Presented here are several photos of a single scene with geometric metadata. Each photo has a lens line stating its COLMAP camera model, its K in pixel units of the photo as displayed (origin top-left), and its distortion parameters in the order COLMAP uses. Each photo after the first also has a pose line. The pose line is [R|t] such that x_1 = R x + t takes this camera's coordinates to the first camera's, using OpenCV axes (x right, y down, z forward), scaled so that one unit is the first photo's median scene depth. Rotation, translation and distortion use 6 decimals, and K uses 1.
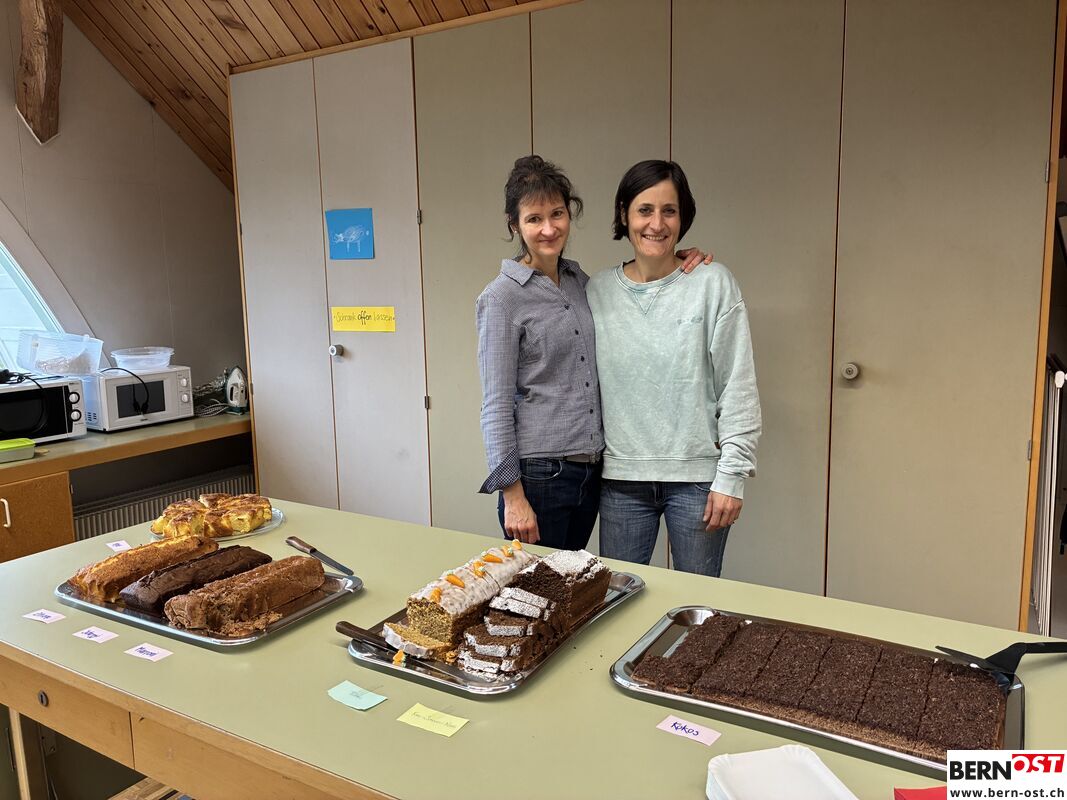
lens RADIAL K [[803.9, 0, 520.4], [0, 803.9, 402.3], [0, 0, 1]] dist [0.026148, -0.004852]
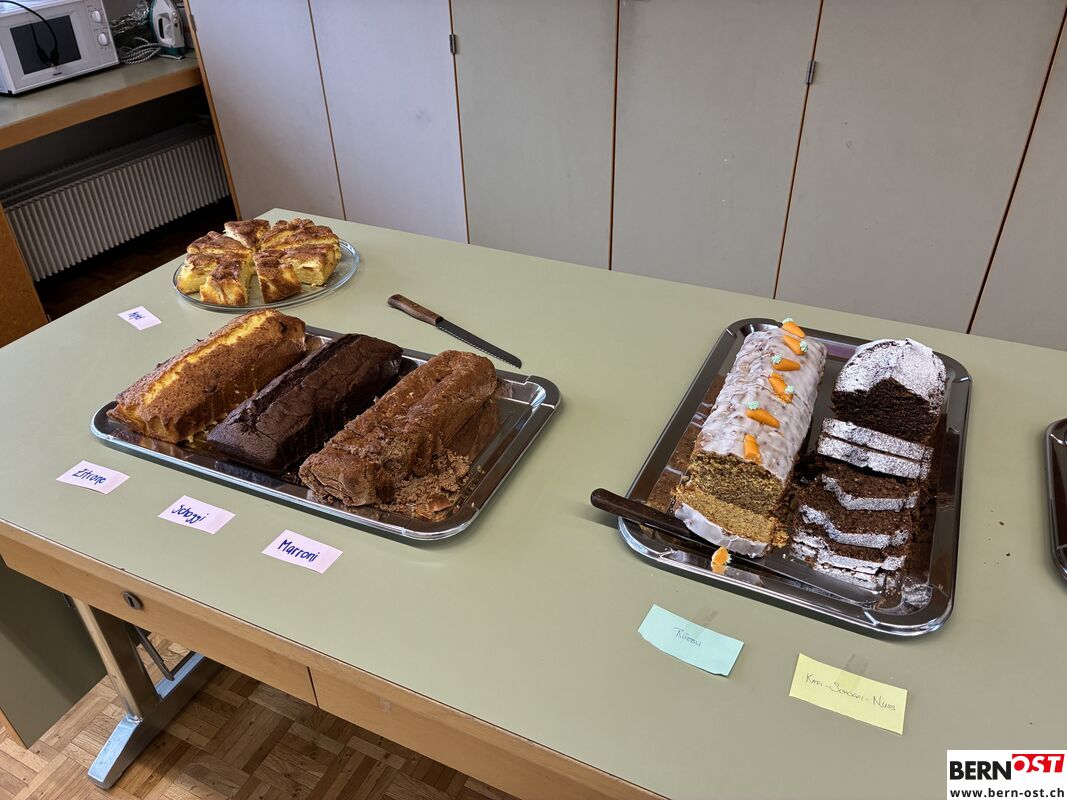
lens RADIAL K [[801.9, 0, 533.2], [0, 801.9, 395.7], [0, 0, 1]] dist [0.056857, -0.093239]
pose [[0.994257, -0.060433, 0.088318, -0.274485], [0.016156, 0.900594, 0.434361, -0.064741], [-0.105788, -0.430440, 0.896398, 0.389090]]
